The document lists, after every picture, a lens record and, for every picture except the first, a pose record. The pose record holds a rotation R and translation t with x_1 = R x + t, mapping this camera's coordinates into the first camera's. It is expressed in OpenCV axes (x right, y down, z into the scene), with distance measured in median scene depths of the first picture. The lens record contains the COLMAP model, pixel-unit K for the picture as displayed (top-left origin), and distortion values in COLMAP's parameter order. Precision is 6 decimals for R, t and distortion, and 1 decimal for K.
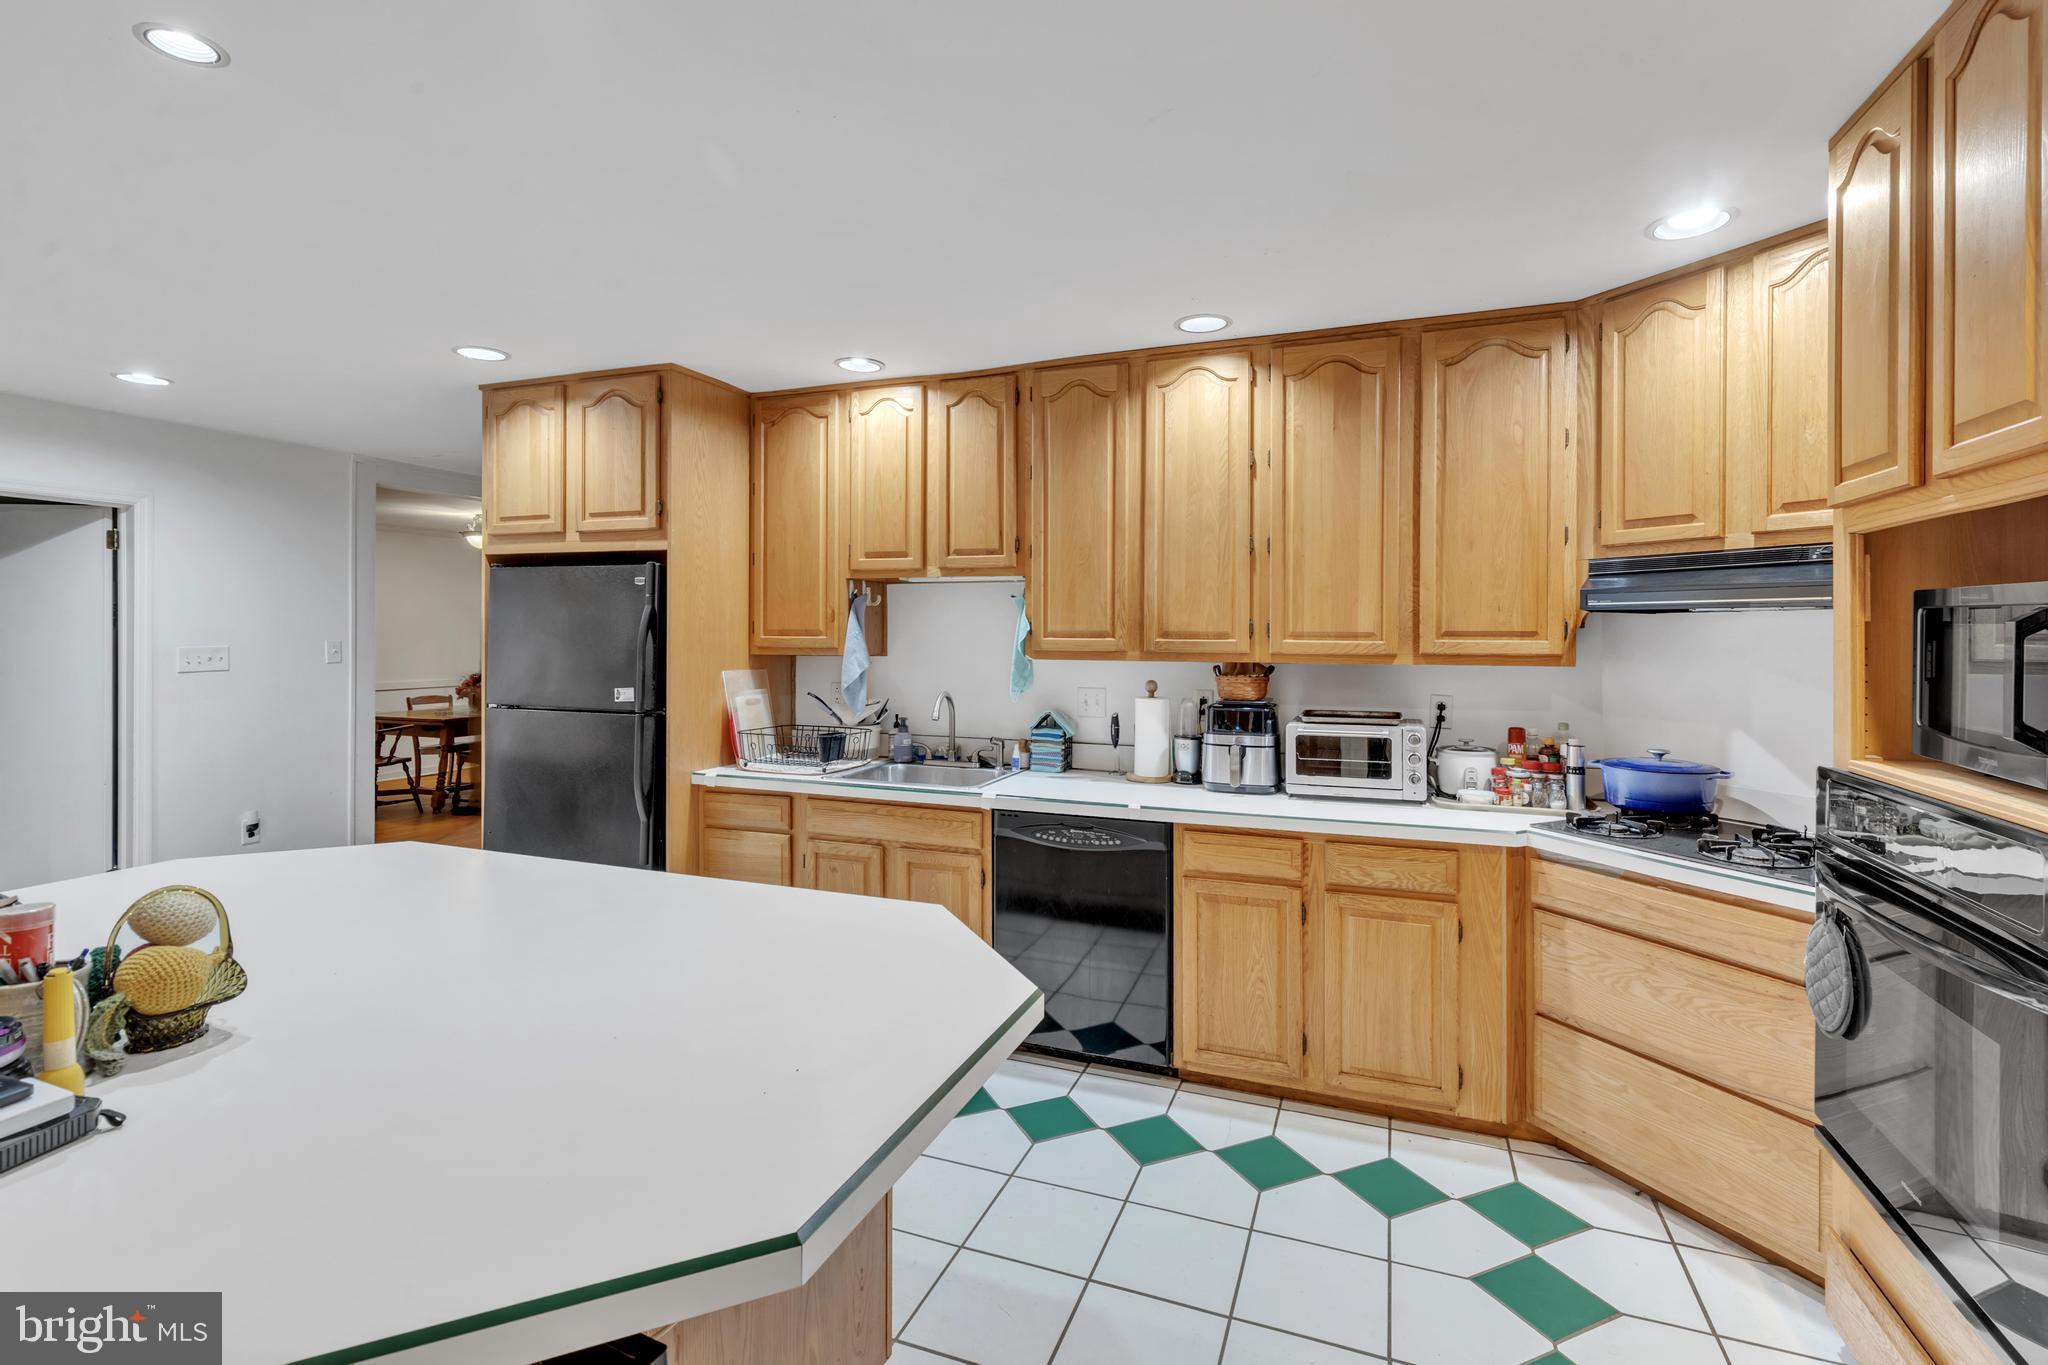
lens RADIAL K [[937.6, 0, 1027.5], [0, 937.6, 639.6], [0, 0, 1]] dist [0.013508, -0.000034]
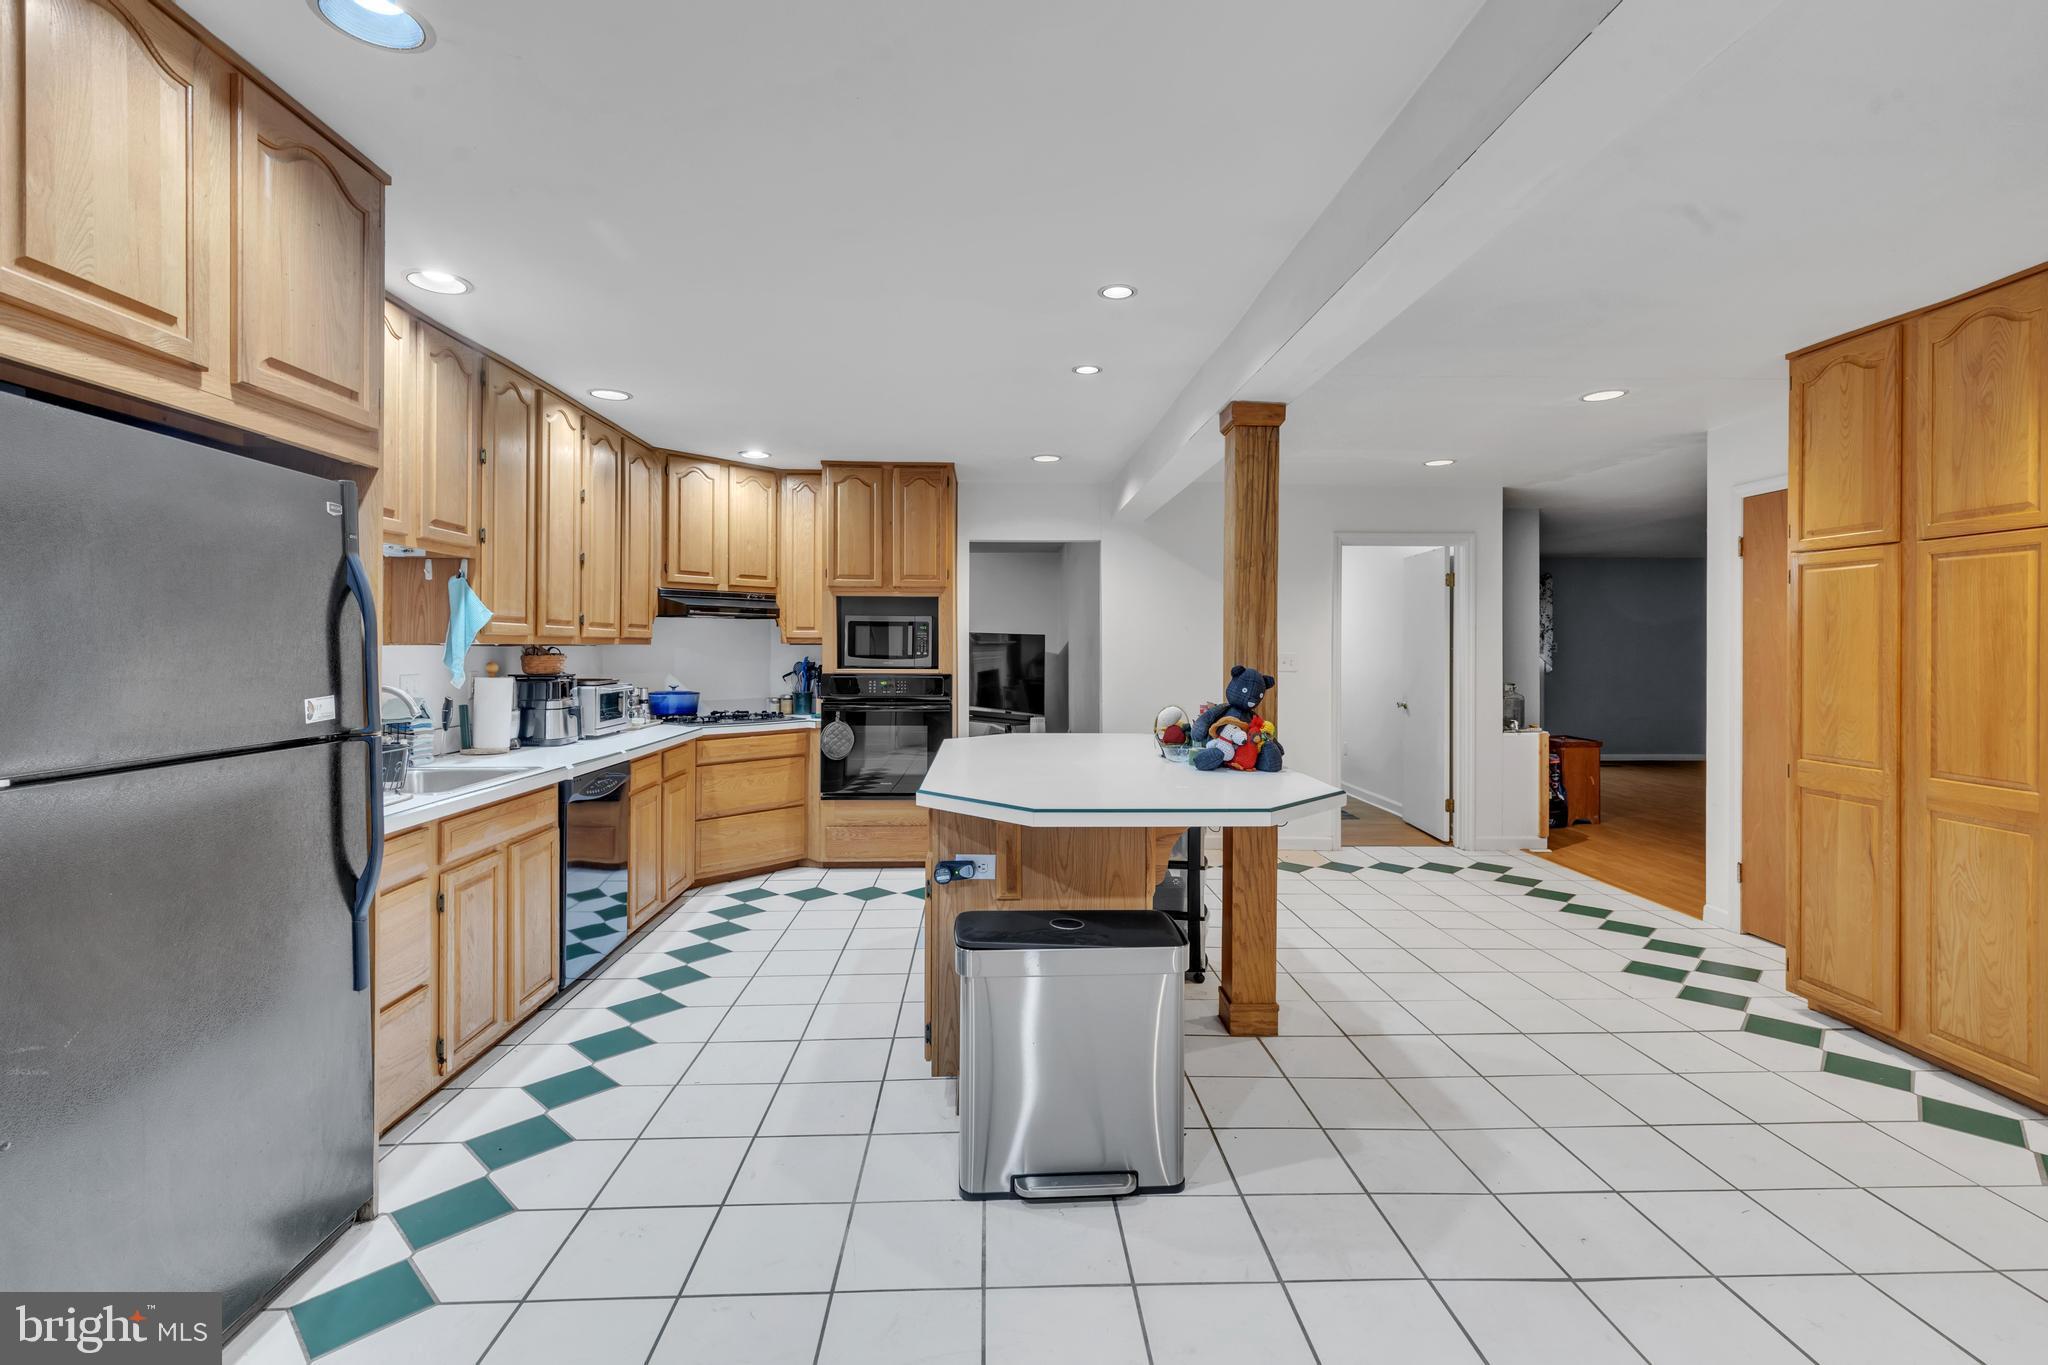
lens RADIAL K [[948.8, 0, 1029.1], [0, 948.8, 650.0], [0, 0, 1]] dist [0.001084, -0.000024]
pose [[-0.402546, -0.006572, 0.915376, -1.222196], [0.002161, 0.999965, 0.008129, 0.022361], [-0.915397, 0.005251, -0.402517, 0.925703]]
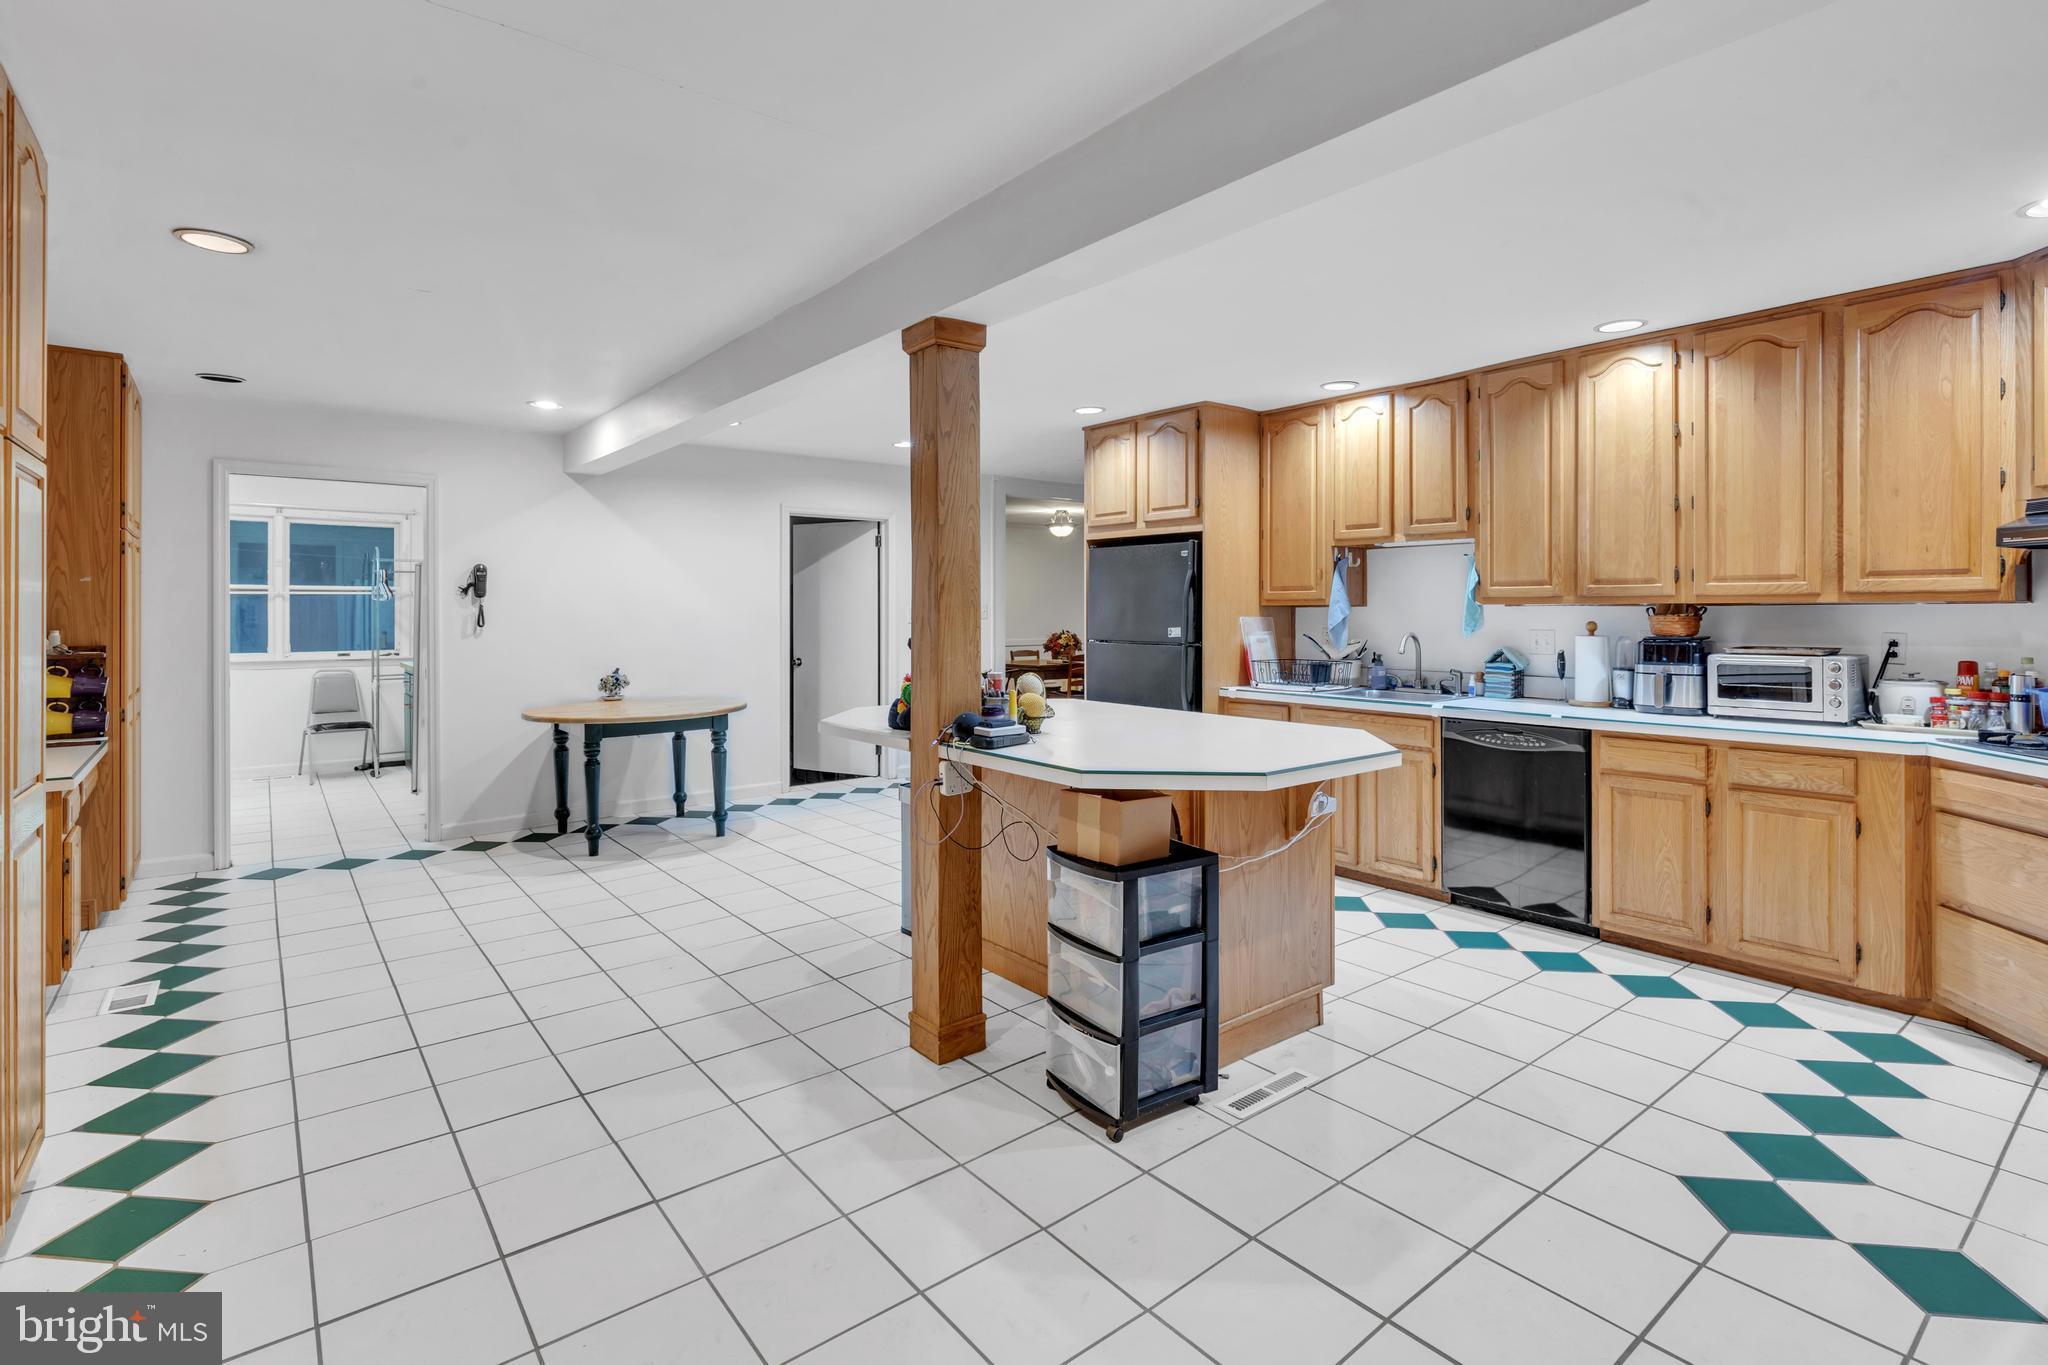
lens RADIAL K [[970.0, 0, 1024.5], [0, 970.0, 619.7], [0, 0, 1]] dist [-0.006094, -0.000344]
pose [[0.860294, -0.001293, -0.509796, 0.148139], [0.002642, 0.999995, 0.001922, 0.039264], [0.509791, -0.003000, 0.860293, -0.445959]]
